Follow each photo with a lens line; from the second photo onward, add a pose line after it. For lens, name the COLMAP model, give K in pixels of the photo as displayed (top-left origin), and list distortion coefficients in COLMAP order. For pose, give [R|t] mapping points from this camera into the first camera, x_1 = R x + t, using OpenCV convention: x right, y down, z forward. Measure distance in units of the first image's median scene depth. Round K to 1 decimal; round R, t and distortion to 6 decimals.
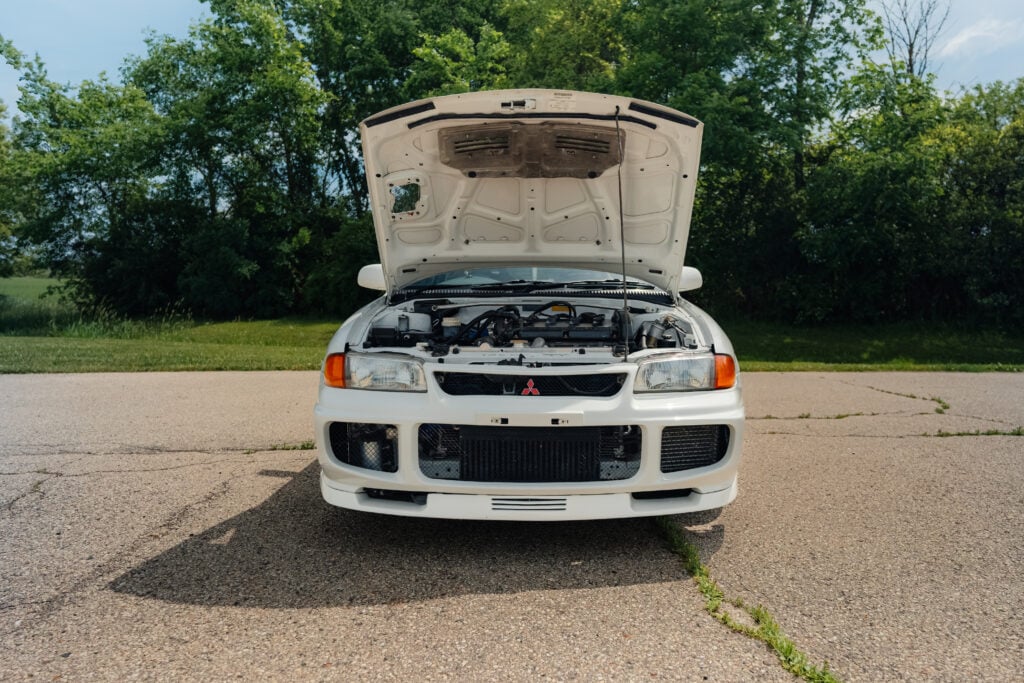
lens RADIAL K [[686.1, 0, 533.7], [0, 686.1, 336.7], [0, 0, 1]] dist [-0.024420, 0.019840]
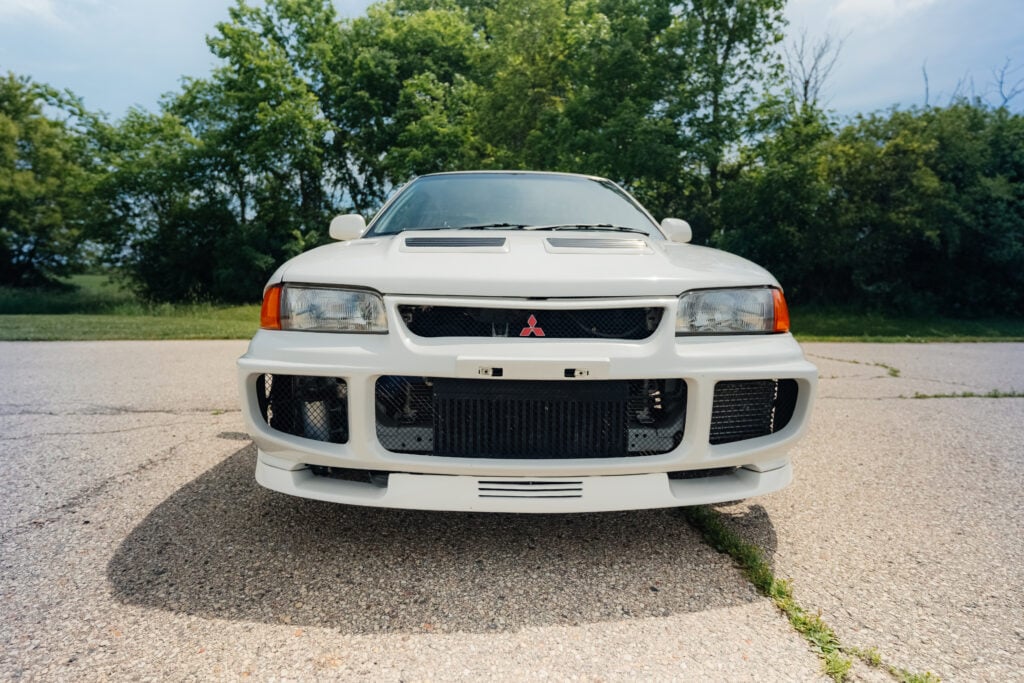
lens RADIAL K [[490.1, 0, 495.1], [0, 490.1, 348.9], [0, 0, 1]] dist [-0.003833, 0.001695]
pose [[0.999984, 0.002928, 0.004902, -0.034626], [-0.003143, 0.999014, 0.044296, 0.056671], [-0.004768, -0.044310, 0.999006, 0.371174]]
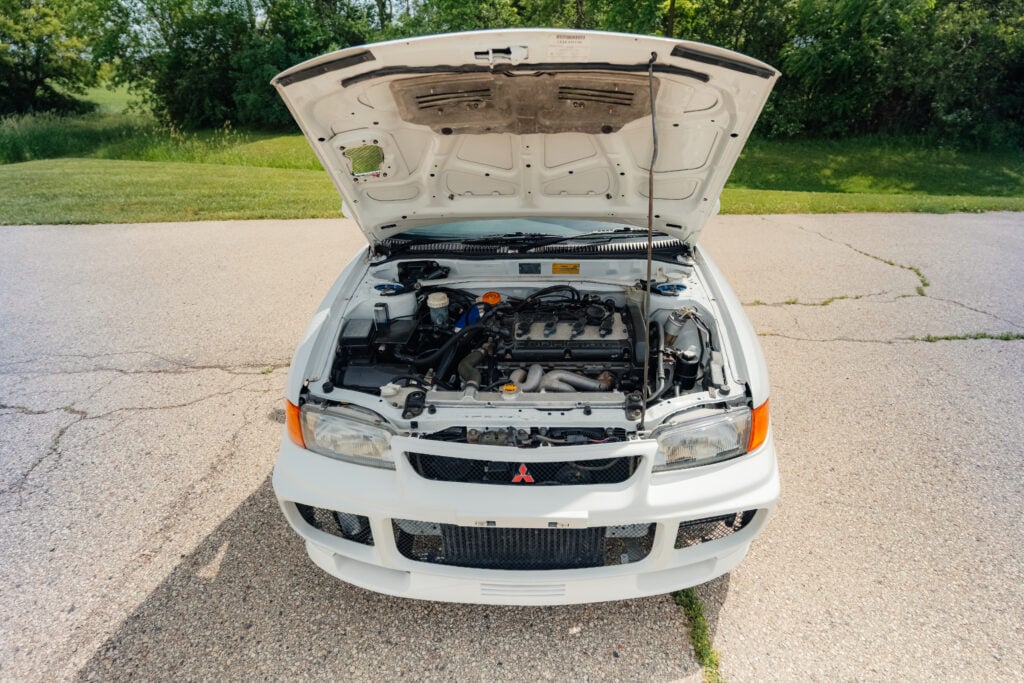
lens RADIAL K [[490.1, 0, 528.3], [0, 490.1, 304.3], [0, 0, 1]] dist [-0.003833, 0.001695]
pose [[0.999586, -0.002127, -0.028685, 0.014136], [0.012960, 0.923598, 0.383144, -0.253145], [0.025678, -0.383357, 0.923243, 0.410797]]
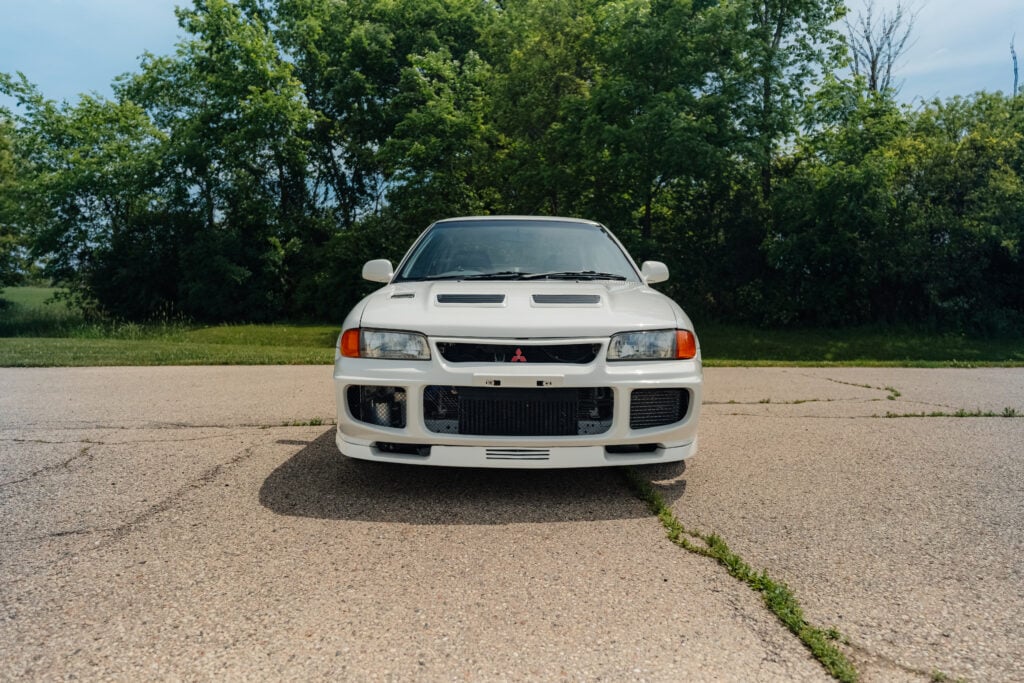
lens RADIAL K [[671.9, 0, 498.0], [0, 671.9, 334.7], [0, 0, 1]] dist [-0.007130, 0.001378]
pose [[0.999827, 0.000861, -0.018574, -0.014300], [-0.001246, 0.999784, -0.020726, 0.046984], [0.018553, 0.020745, 0.999613, -0.117340]]
